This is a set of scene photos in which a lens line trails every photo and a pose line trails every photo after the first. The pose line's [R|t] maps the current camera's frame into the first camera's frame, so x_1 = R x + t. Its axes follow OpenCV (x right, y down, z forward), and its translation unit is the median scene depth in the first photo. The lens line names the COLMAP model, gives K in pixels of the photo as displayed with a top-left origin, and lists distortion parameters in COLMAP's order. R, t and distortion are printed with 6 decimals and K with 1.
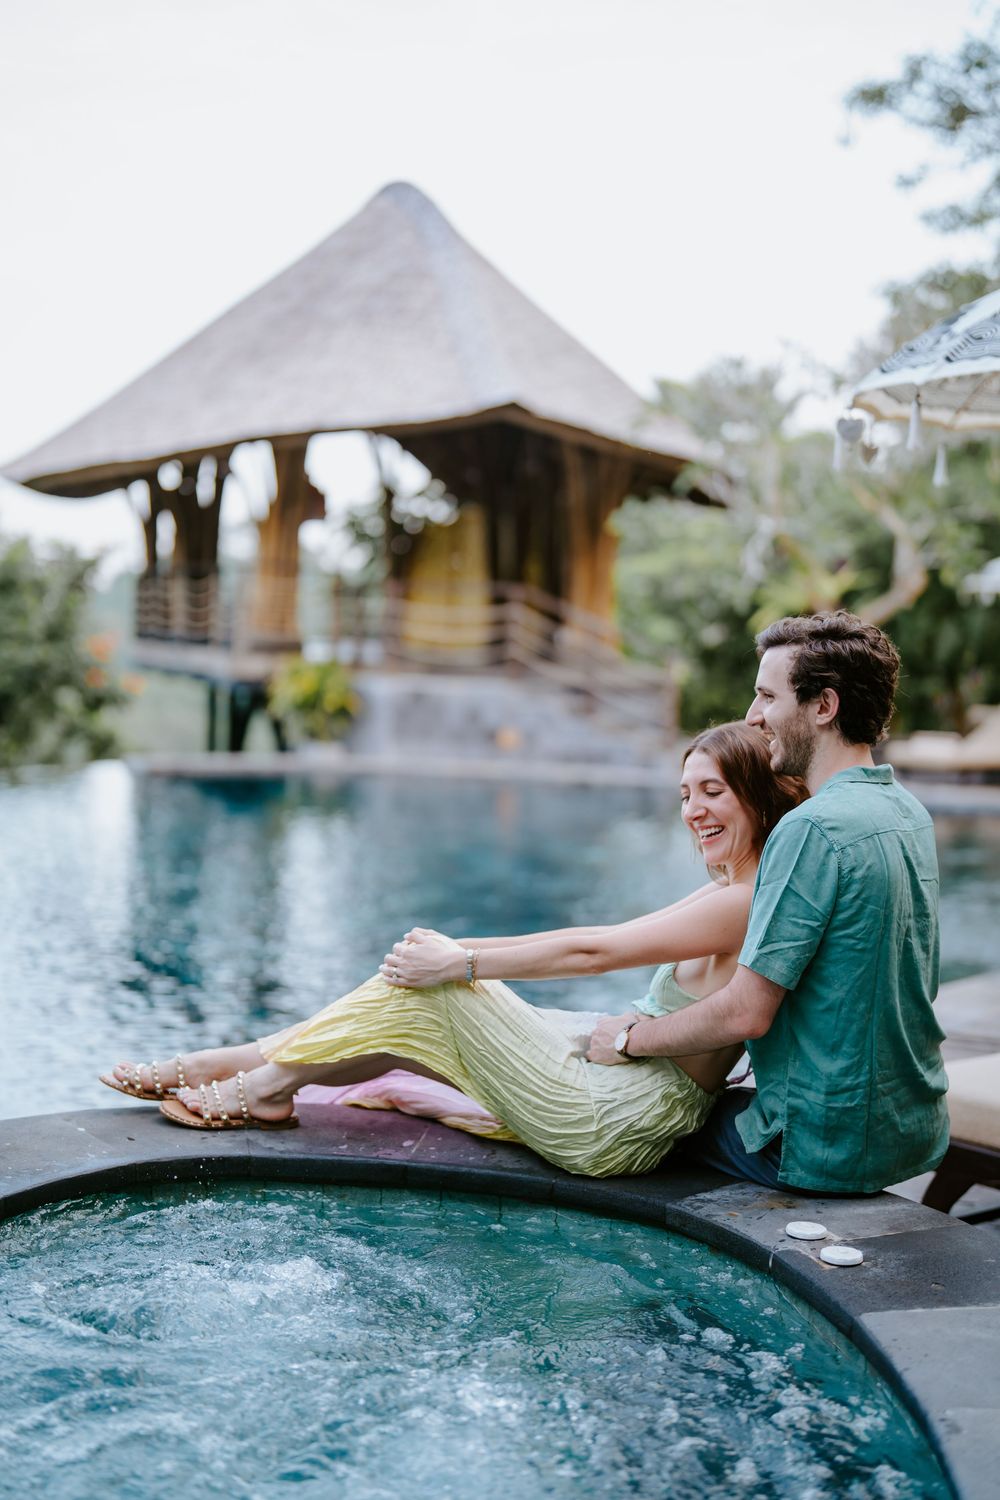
lens RADIAL K [[2092.1, 0, 471.5], [0, 2092.1, 702.7], [0, 0, 1]] dist [-0.017260, 0.078378]
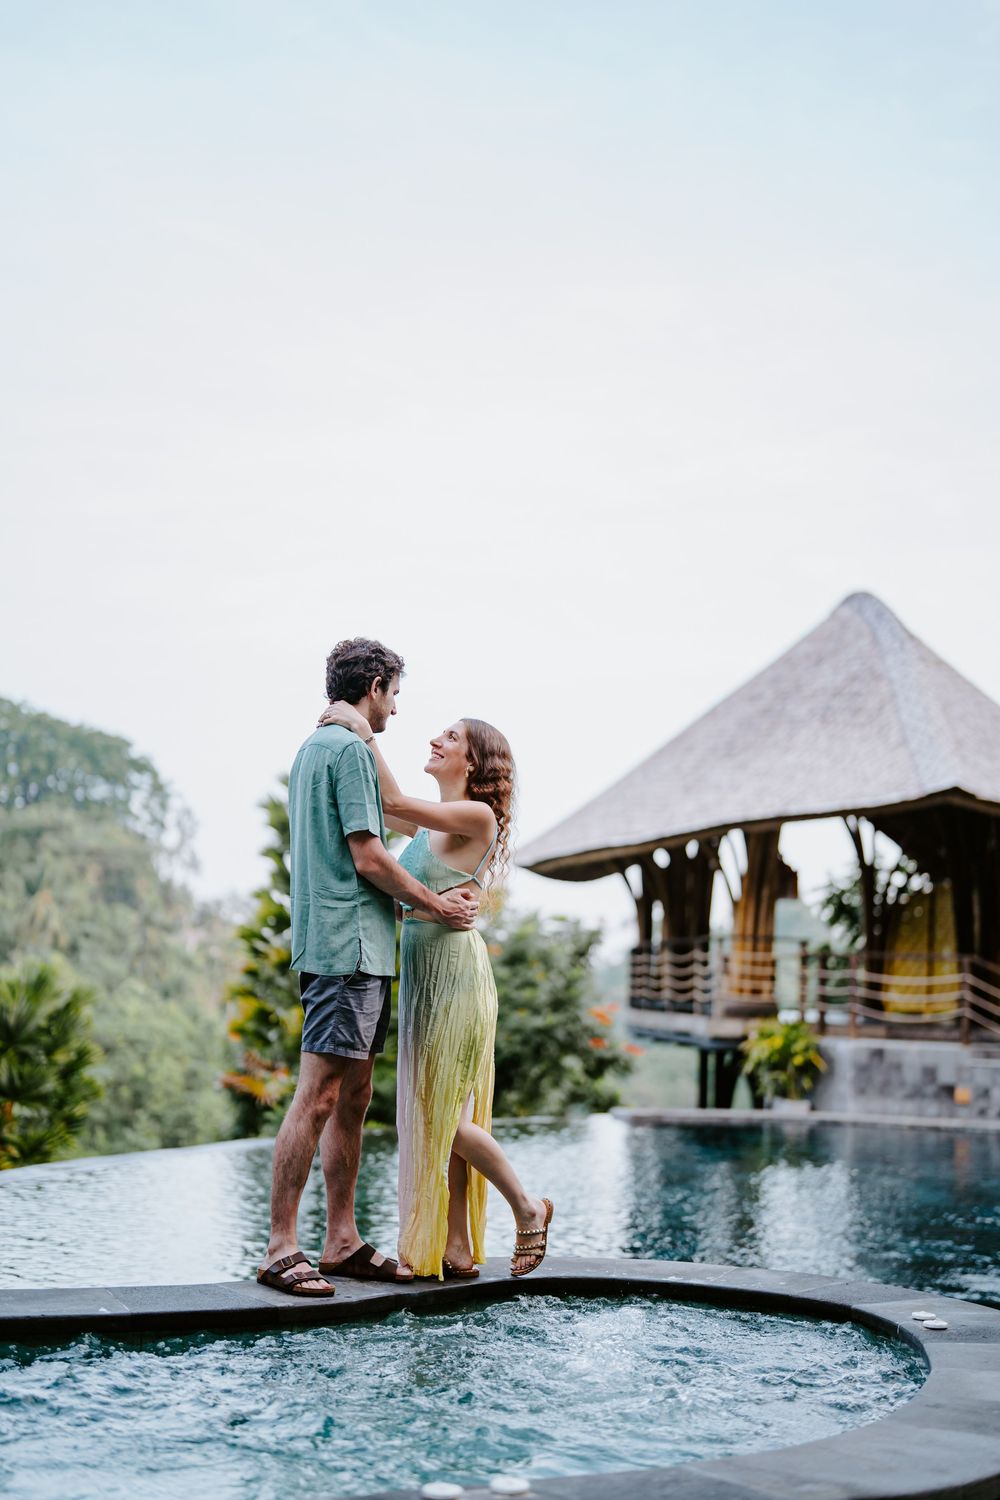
lens RADIAL K [[2091.3, 0, 500.0], [0, 2091.3, 750.0], [0, 0, 1]] dist [-0.160745, 1.160357]
pose [[0.973393, -0.031424, -0.226978, 0.029134], [-0.004267, 0.987895, -0.155065, 0.007585], [0.229103, 0.151907, 0.961476, -0.103892]]
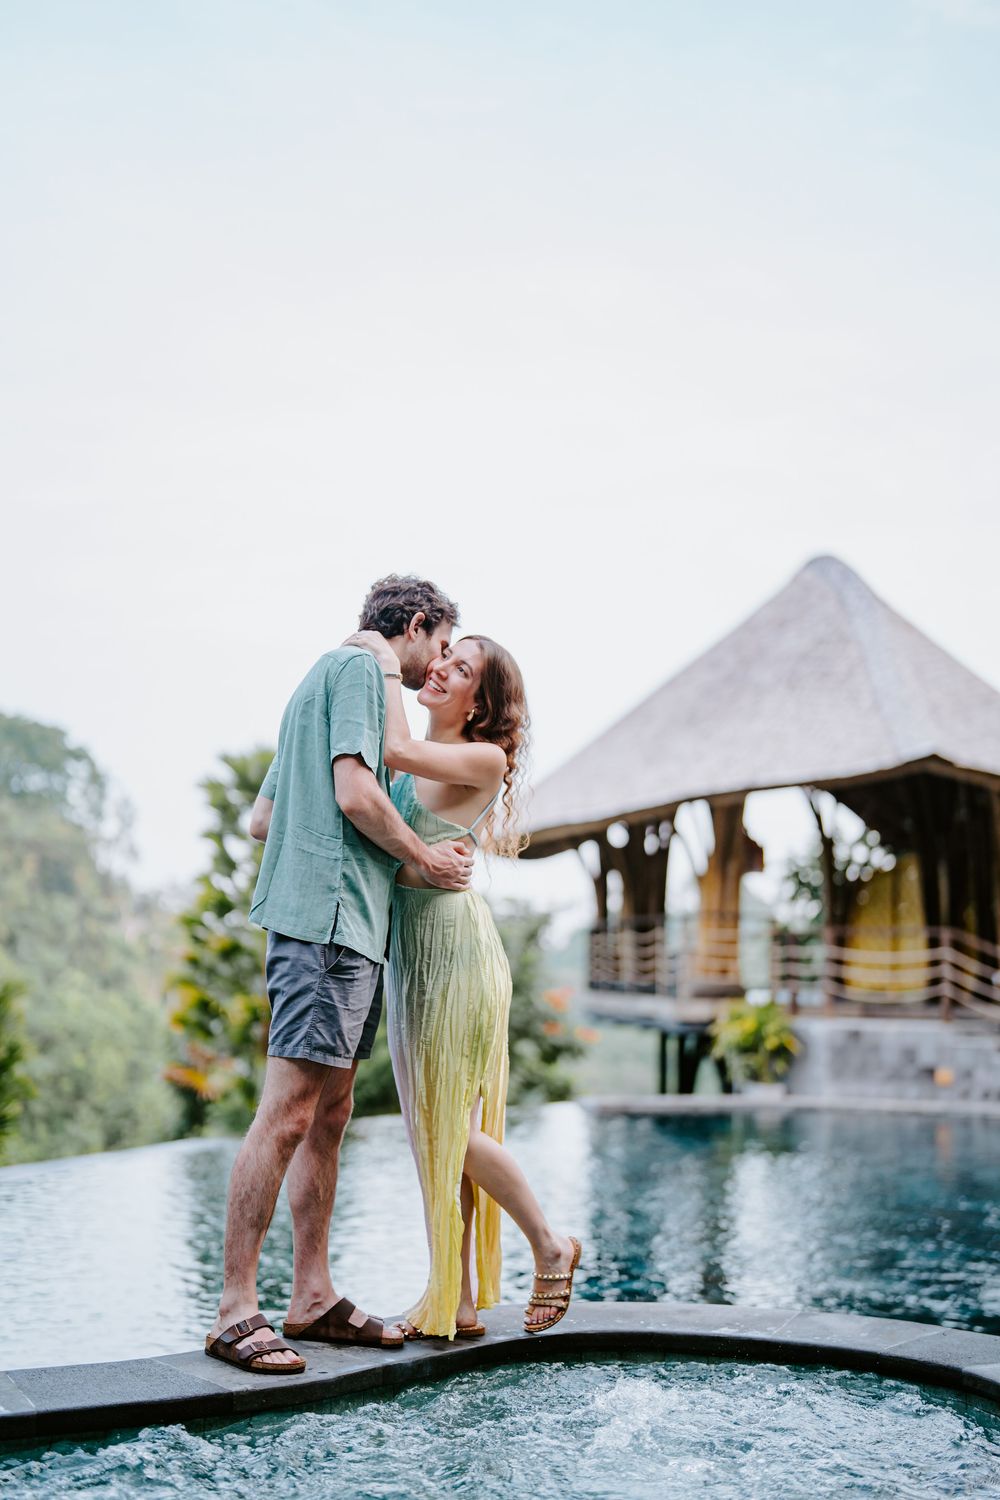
lens RADIAL K [[2091.3, 0, 500.0], [0, 2091.3, 750.0], [0, 0, 1]] dist [-0.160745, 1.160357]
pose [[0.979122, -0.043341, -0.198601, 0.011759], [0.013826, 0.988943, -0.147652, 0.005627], [0.202805, 0.141823, 0.968894, -0.056101]]
